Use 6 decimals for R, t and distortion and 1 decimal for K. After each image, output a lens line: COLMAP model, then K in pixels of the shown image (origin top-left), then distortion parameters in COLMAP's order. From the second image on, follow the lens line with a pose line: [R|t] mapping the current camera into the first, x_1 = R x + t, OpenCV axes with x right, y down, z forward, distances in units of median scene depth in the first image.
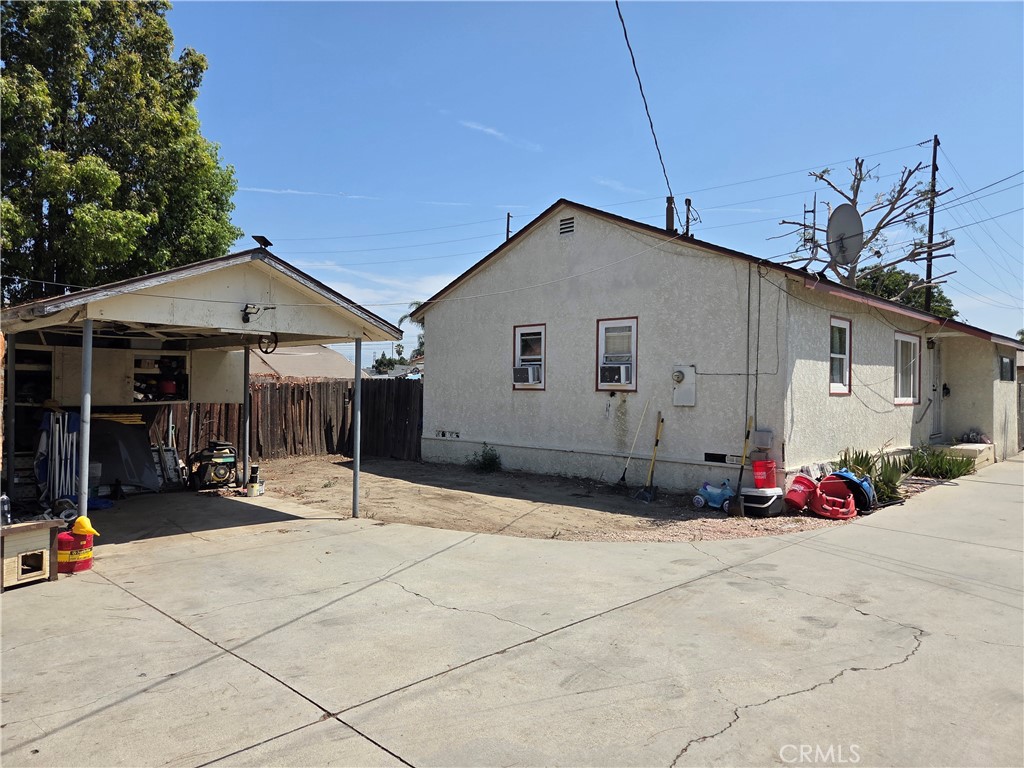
lens RADIAL K [[699.5, 0, 512.0], [0, 699.5, 384.7], [0, 0, 1]] dist [-0.001104, -0.001893]
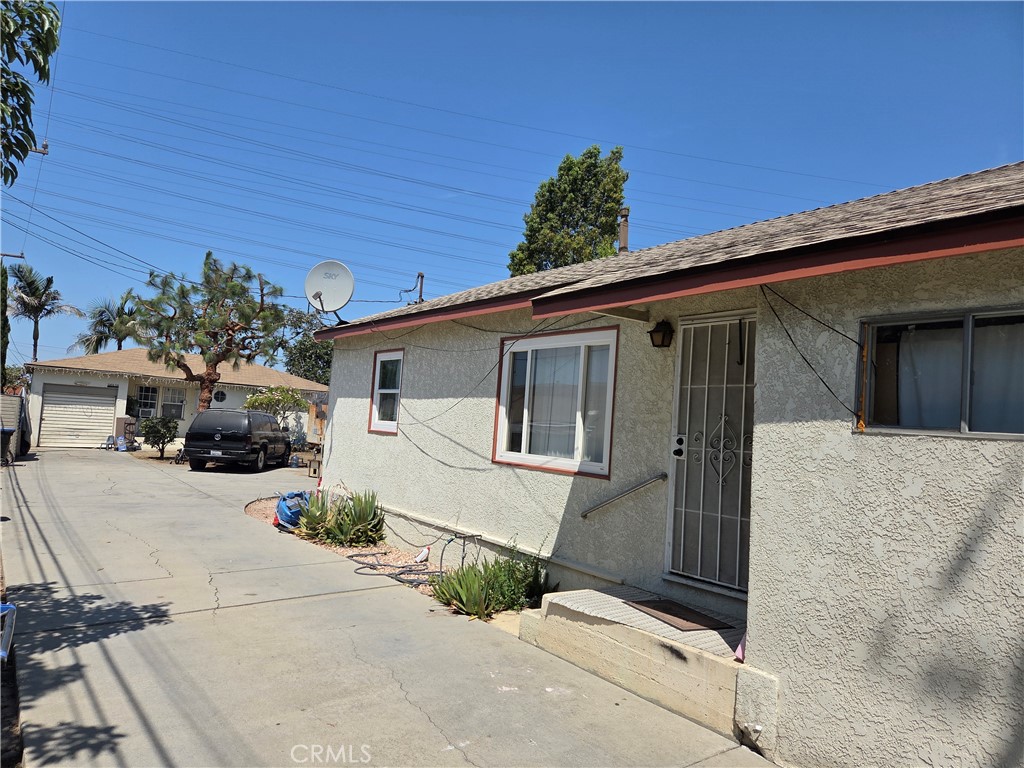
lens RADIAL K [[699.5, 0, 513.0], [0, 699.5, 382.0], [0, 0, 1]] dist [-0.001104, -0.001893]
pose [[-0.163346, -0.076409, -0.983606, 1.378787], [-0.062573, 0.995791, -0.066964, -0.001910], [0.984583, 0.050609, -0.167439, 1.342911]]
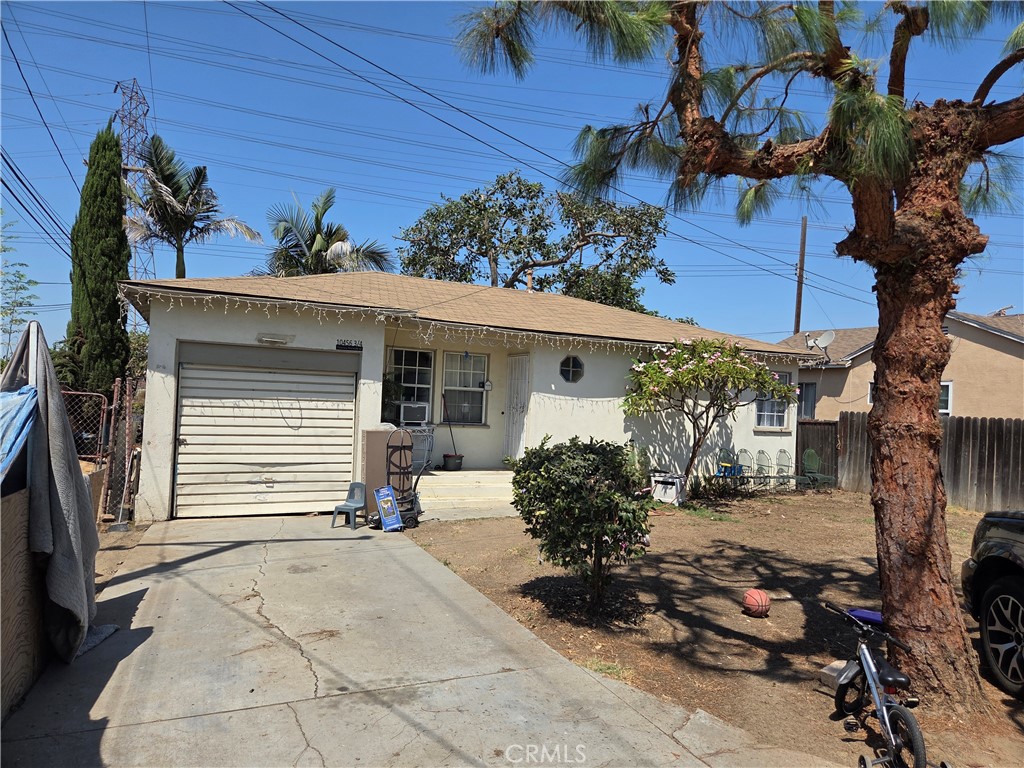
lens RADIAL K [[699.5, 0, 510.3], [0, 699.5, 388.0], [0, 0, 1]] dist [-0.001104, -0.001893]
pose [[-0.350471, -0.035855, -0.935887, 0.826339], [-0.040474, 0.998913, -0.023113, 0.000336], [0.935698, 0.029779, -0.351542, 0.842161]]
